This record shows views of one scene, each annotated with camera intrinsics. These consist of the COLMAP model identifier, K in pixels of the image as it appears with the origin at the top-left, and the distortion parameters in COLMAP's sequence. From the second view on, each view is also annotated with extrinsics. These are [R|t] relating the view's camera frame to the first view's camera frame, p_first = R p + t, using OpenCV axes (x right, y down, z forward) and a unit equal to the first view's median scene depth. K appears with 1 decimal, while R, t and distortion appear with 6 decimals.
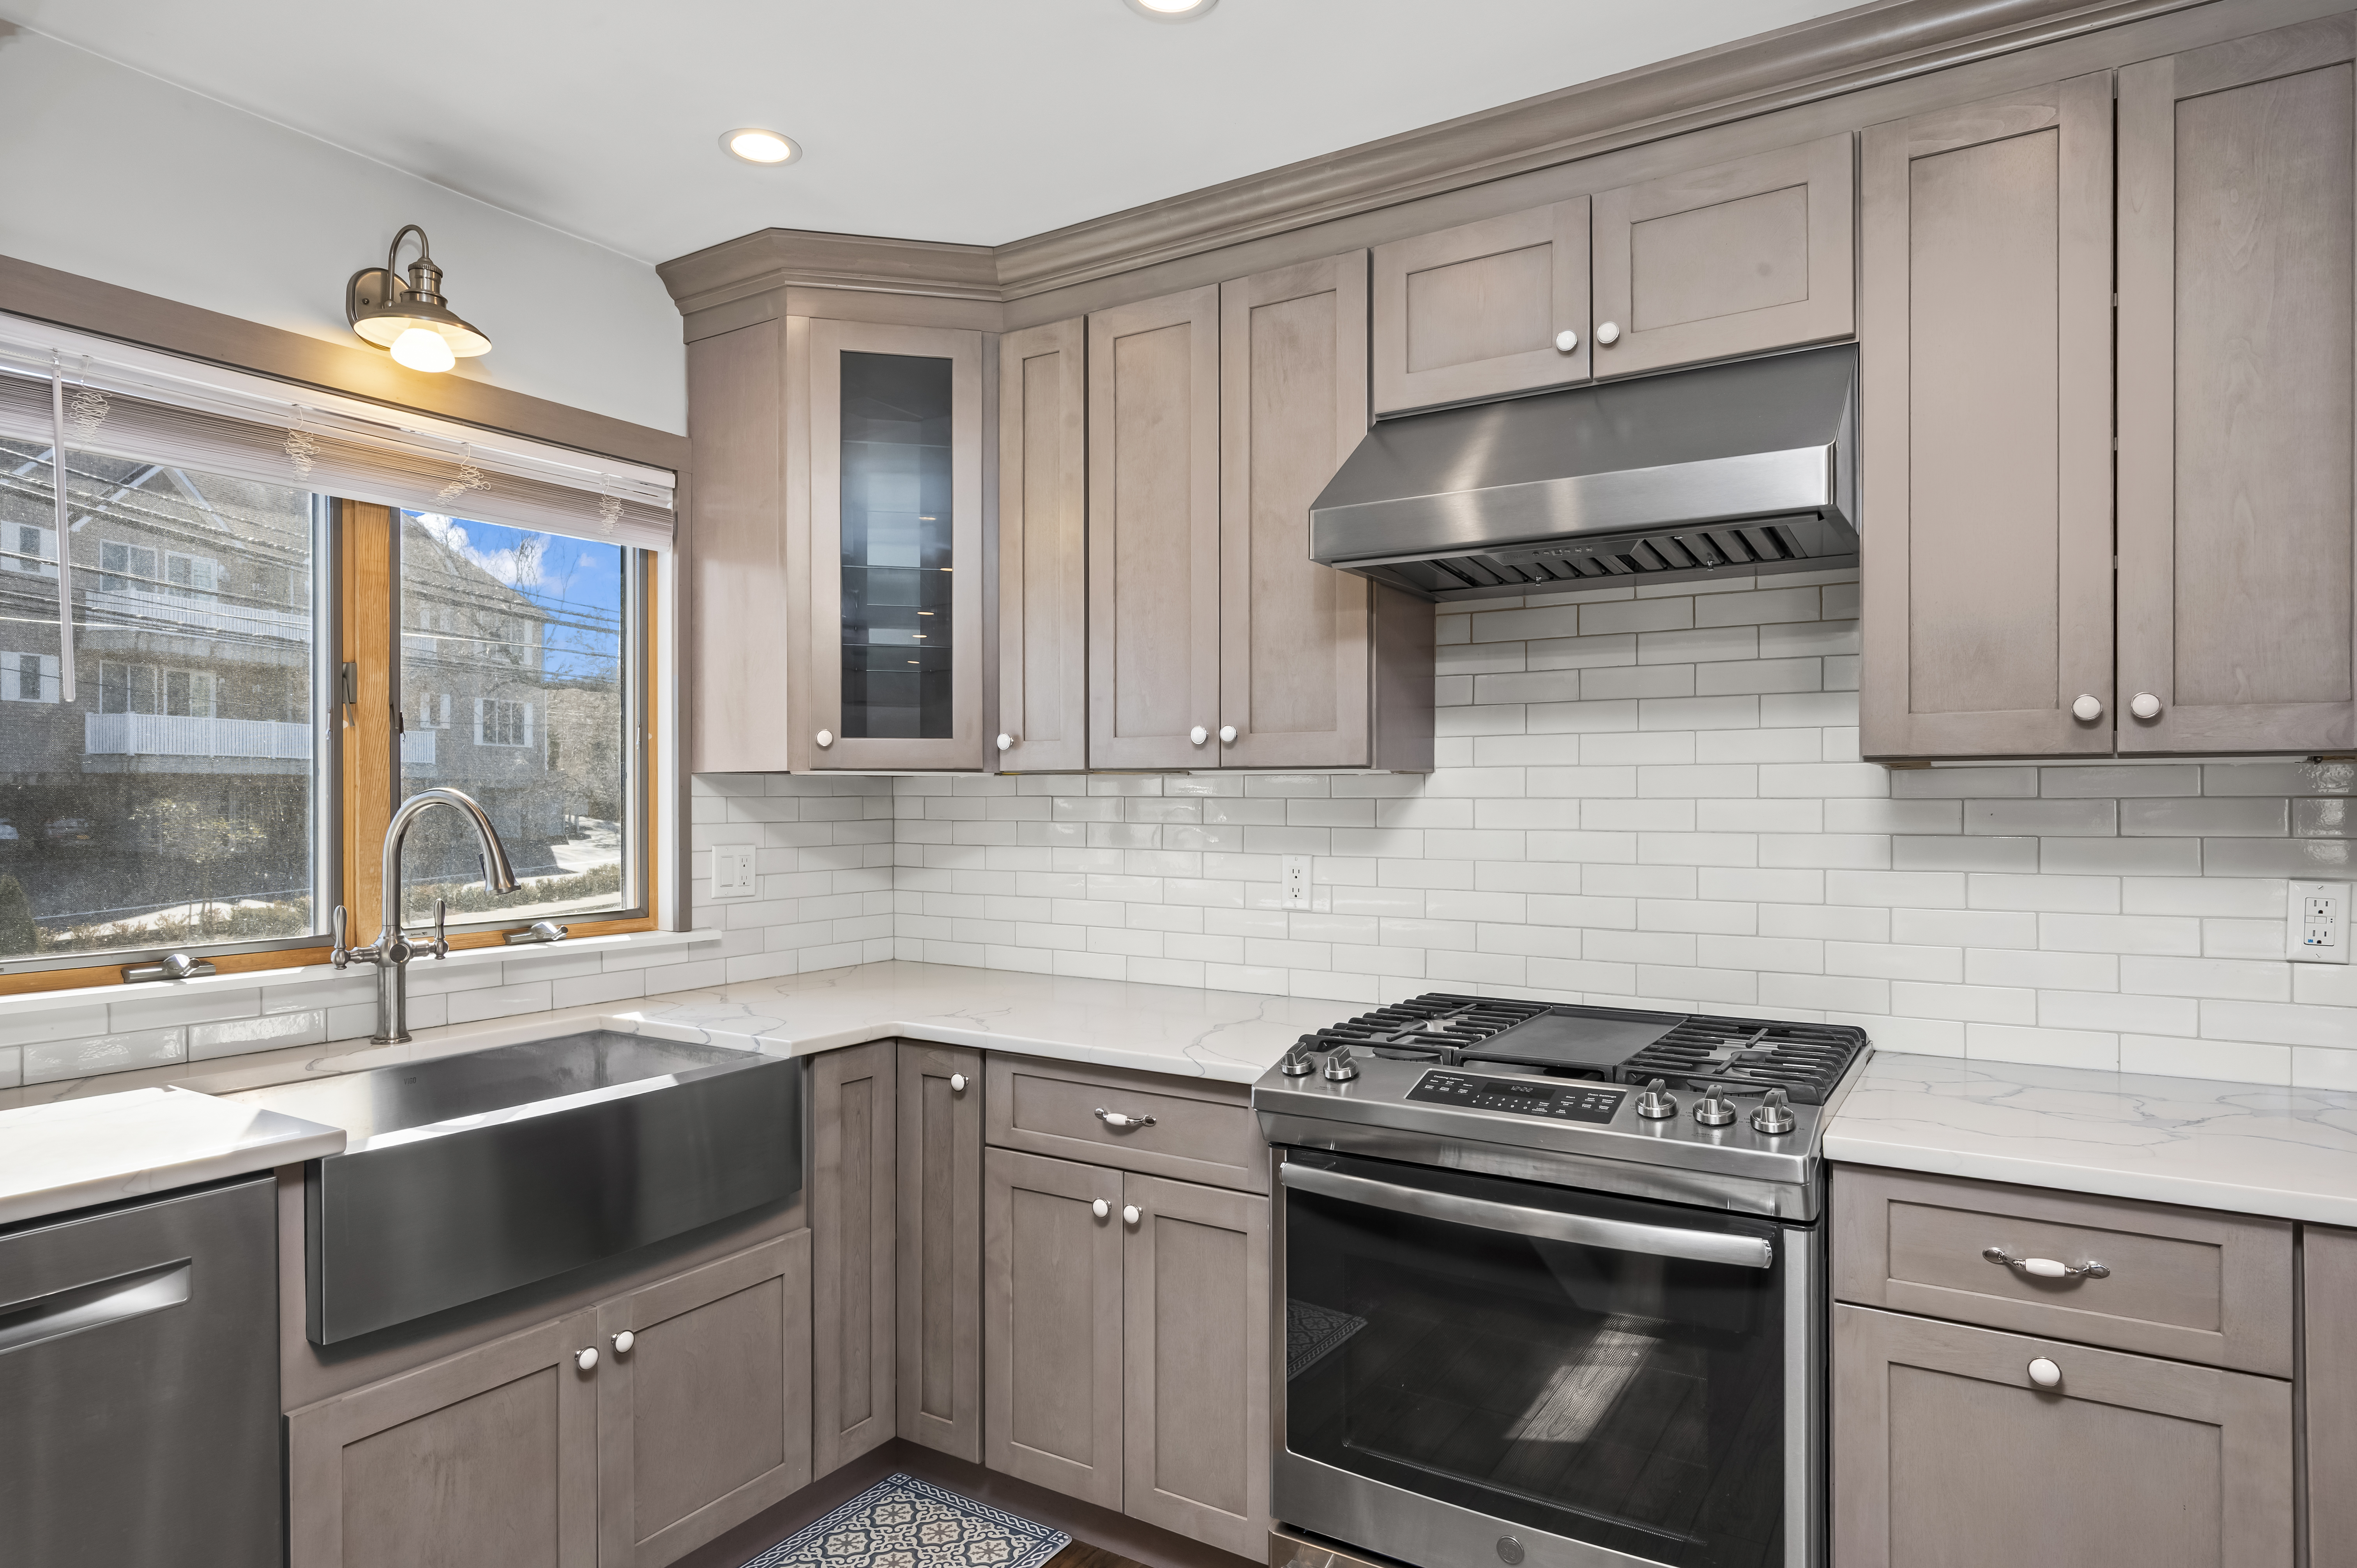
lens RADIAL K [[1344.8, 0, 1189.3], [0, 1344.8, 800.6], [0, 0, 1]] dist [0.000843, -0.006146]
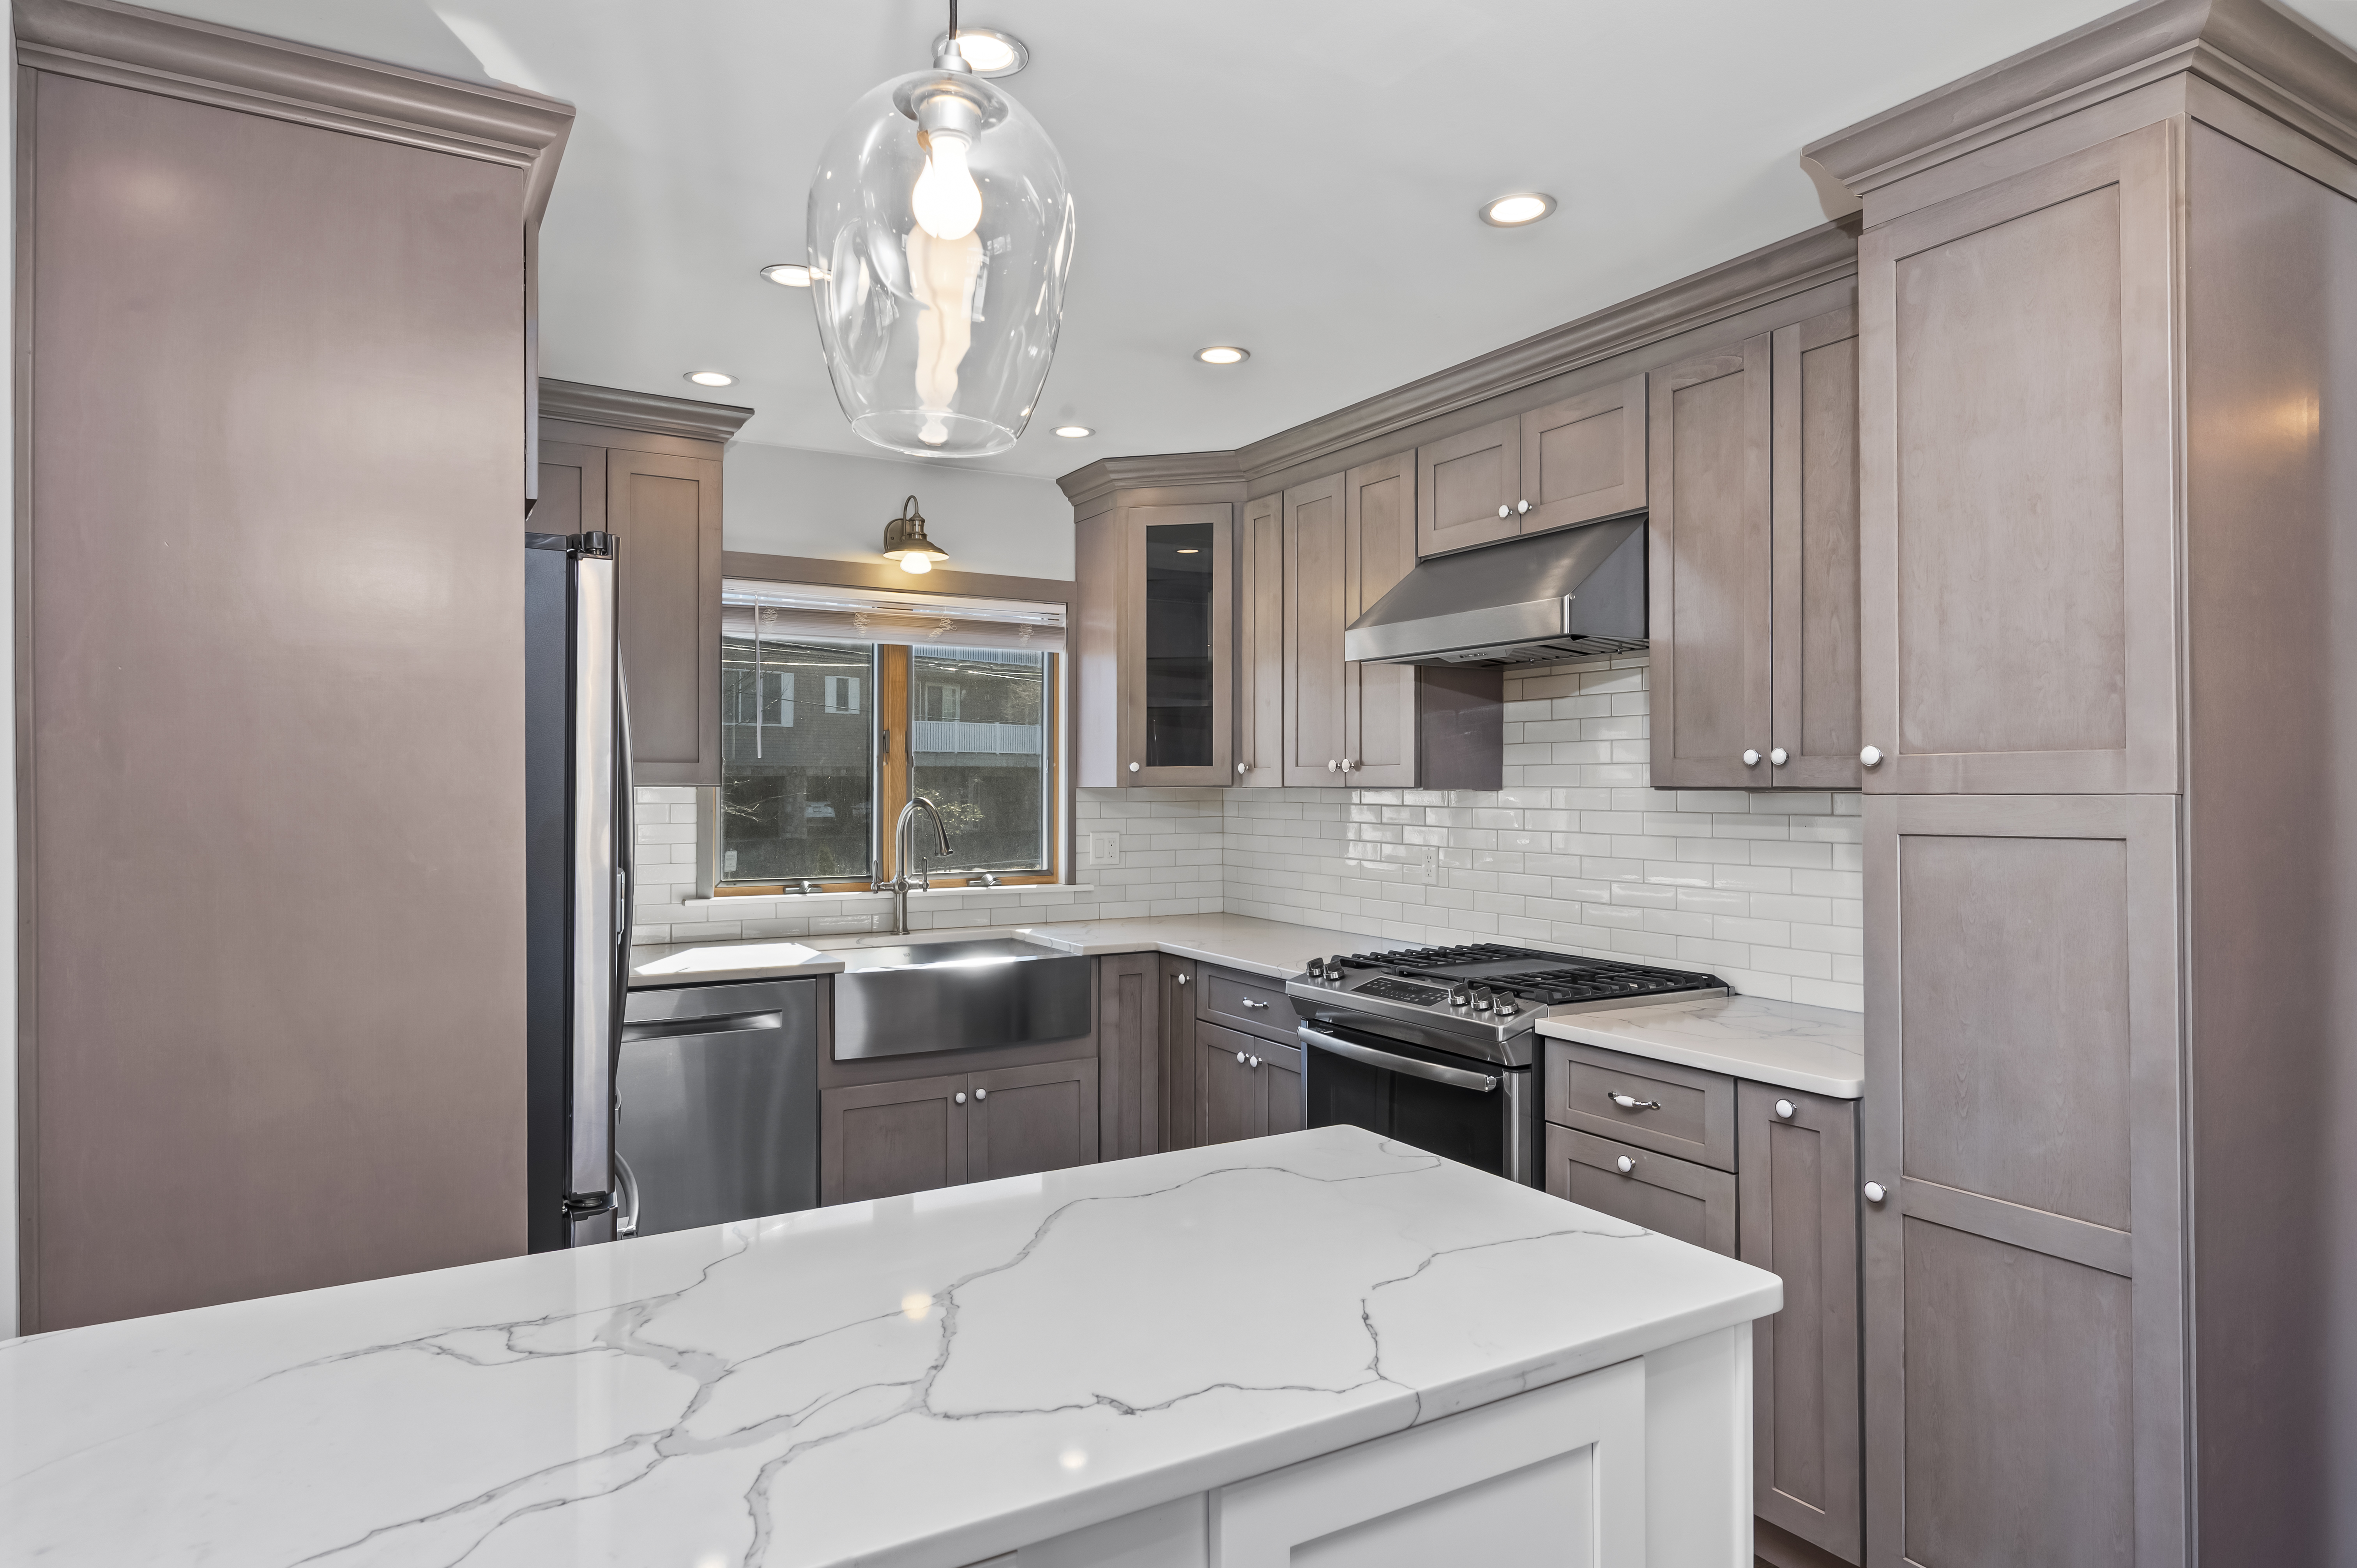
lens RADIAL K [[1344.8, 0, 1171.7], [0, 1344.8, 778.6], [0, 0, 1]] dist [0.000843, -0.006146]
pose [[0.888508, -0.000746, -0.458861, 0.573294], [-0.002942, 0.999969, -0.007324, -0.023532], [0.458852, 0.007857, 0.888478, -0.468963]]
